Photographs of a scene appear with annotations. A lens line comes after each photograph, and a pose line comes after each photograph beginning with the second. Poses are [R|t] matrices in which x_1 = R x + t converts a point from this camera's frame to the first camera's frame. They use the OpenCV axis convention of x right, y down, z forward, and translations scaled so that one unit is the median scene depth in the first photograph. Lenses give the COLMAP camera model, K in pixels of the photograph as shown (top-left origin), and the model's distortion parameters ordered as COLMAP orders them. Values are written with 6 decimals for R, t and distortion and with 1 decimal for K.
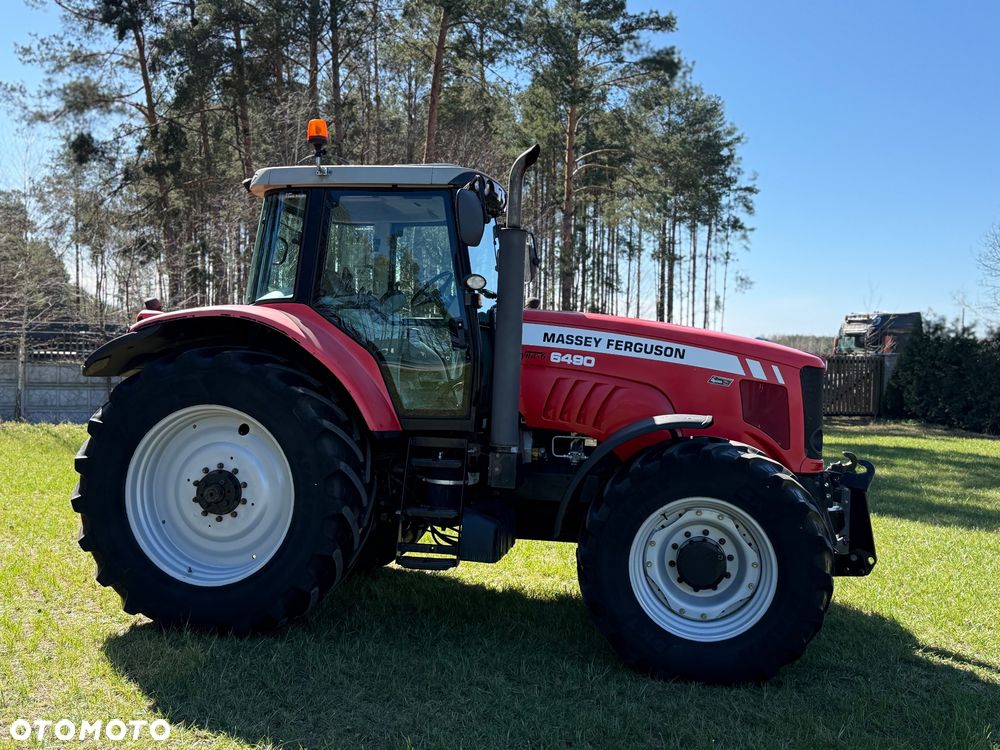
lens RADIAL K [[1015.3, 0, 500.0], [0, 1015.3, 375.0], [0, 0, 1]] dist [0.168917, -0.336260]
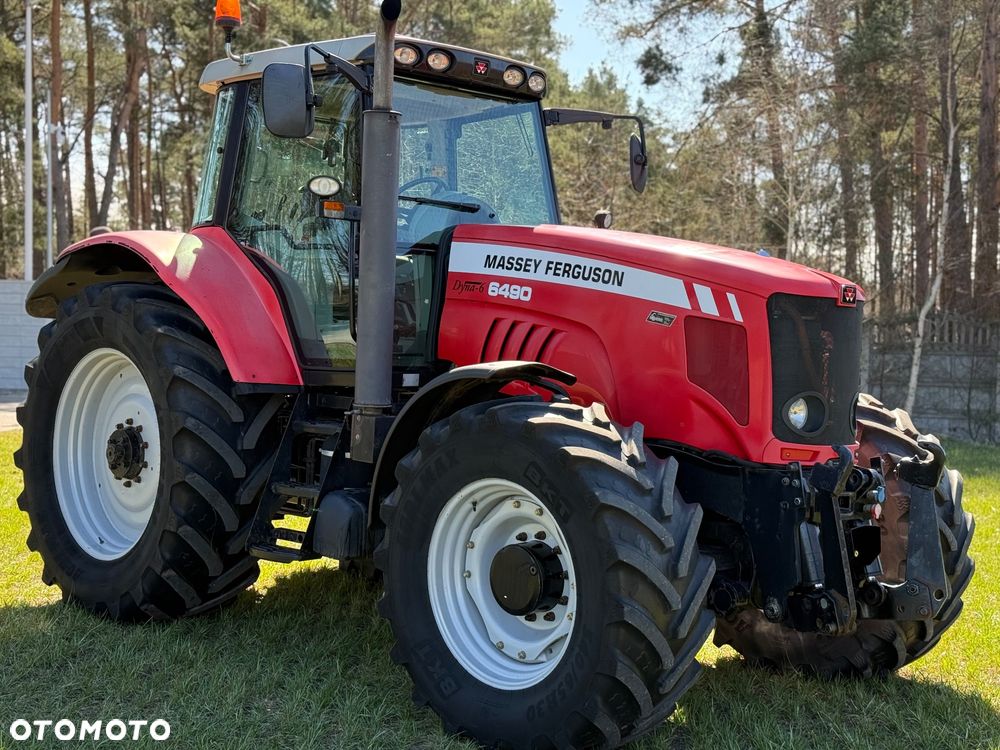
lens RADIAL K [[1465.3, 0, 500.0], [0, 1465.3, 375.0], [0, 0, 1]] dist [0.140243, -0.035501]
pose [[0.824307, 0.015067, -0.565943, 0.655200], [-0.015534, 0.999871, 0.003993, 0.039471], [0.565930, 0.005500, 0.824435, 0.163057]]
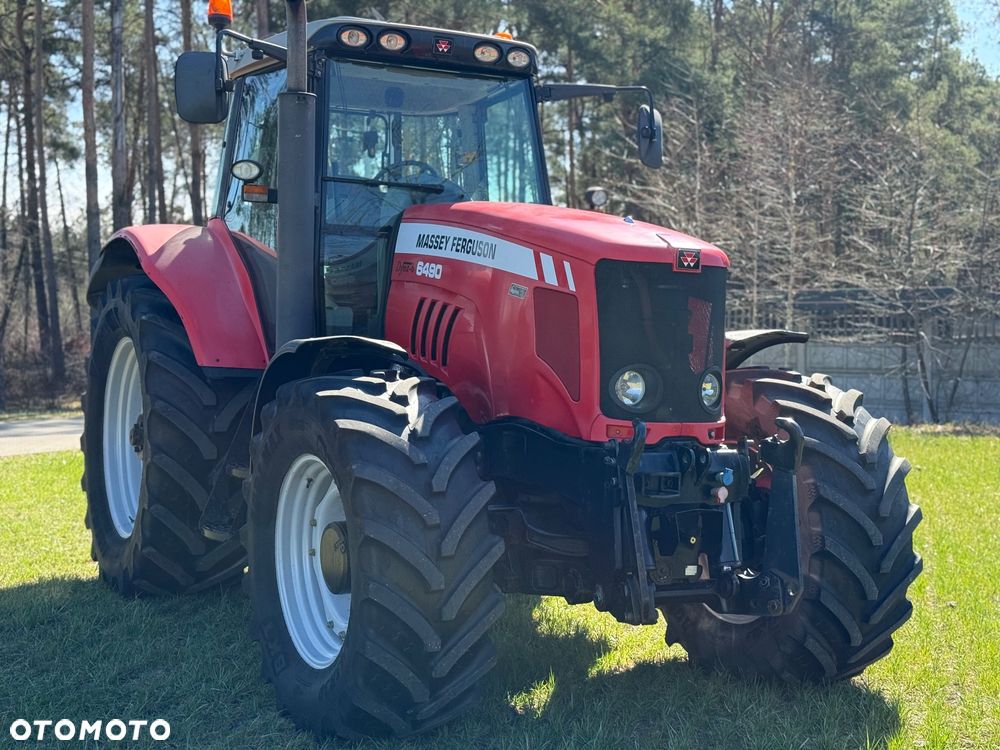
lens RADIAL K [[1465.3, 0, 500.0], [0, 1465.3, 375.0], [0, 0, 1]] dist [0.140243, -0.035501]
pose [[0.625835, 0.005713, -0.779934, 0.896914], [-0.010675, 0.999942, -0.001241, 0.057801], [0.779882, 0.009102, 0.625860, 0.424543]]
